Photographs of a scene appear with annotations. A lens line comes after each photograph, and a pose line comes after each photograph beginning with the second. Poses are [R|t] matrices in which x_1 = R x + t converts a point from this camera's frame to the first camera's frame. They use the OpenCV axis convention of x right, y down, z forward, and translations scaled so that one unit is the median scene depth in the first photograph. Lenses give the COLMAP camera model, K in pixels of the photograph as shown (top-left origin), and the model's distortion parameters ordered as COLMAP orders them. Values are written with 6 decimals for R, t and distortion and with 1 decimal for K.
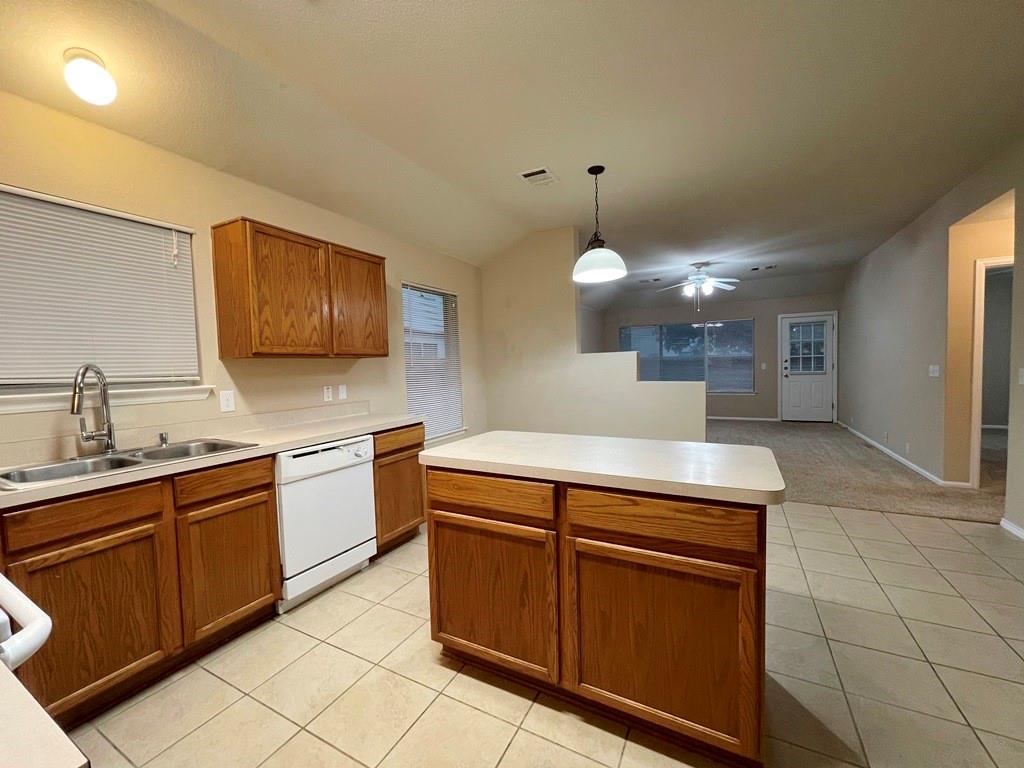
lens RADIAL K [[413.4, 0, 510.8], [0, 413.4, 387.6], [0, 0, 1]] dist [0.002479, 0.000458]
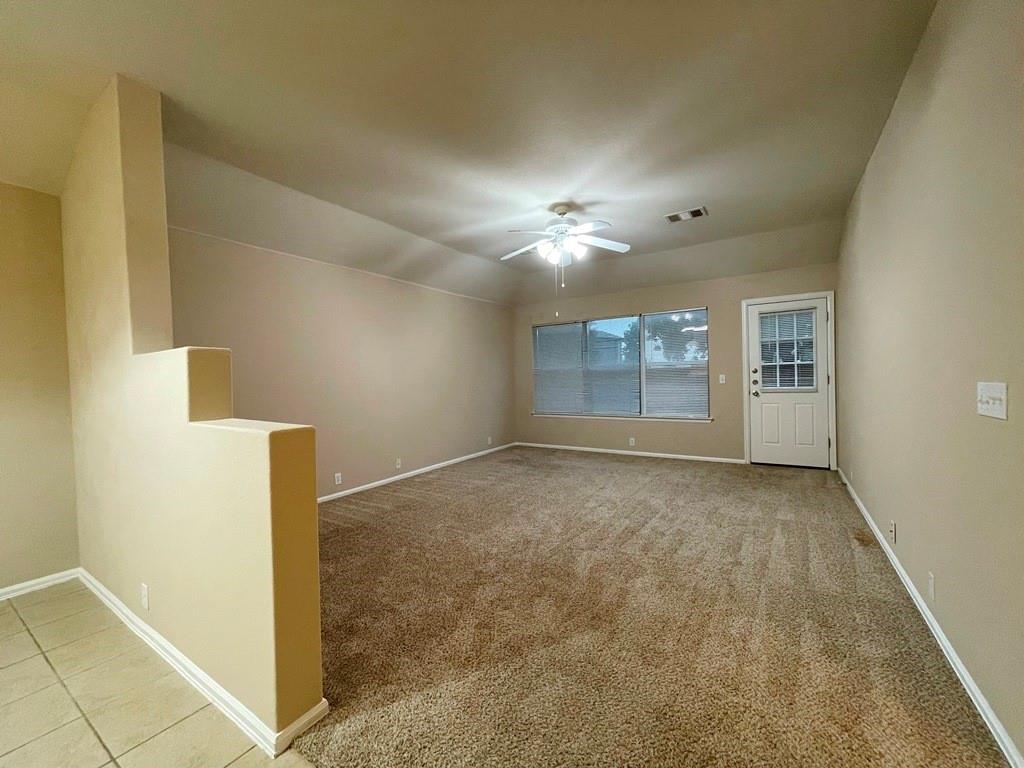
lens RADIAL K [[413.4, 0, 510.8], [0, 413.4, 387.6], [0, 0, 1]] dist [0.002479, 0.000458]
pose [[0.996438, 0.001476, -0.084321, 0.406484], [-0.003723, 0.999642, -0.026499, -0.023834], [0.084251, 0.026719, 0.996086, 0.388217]]
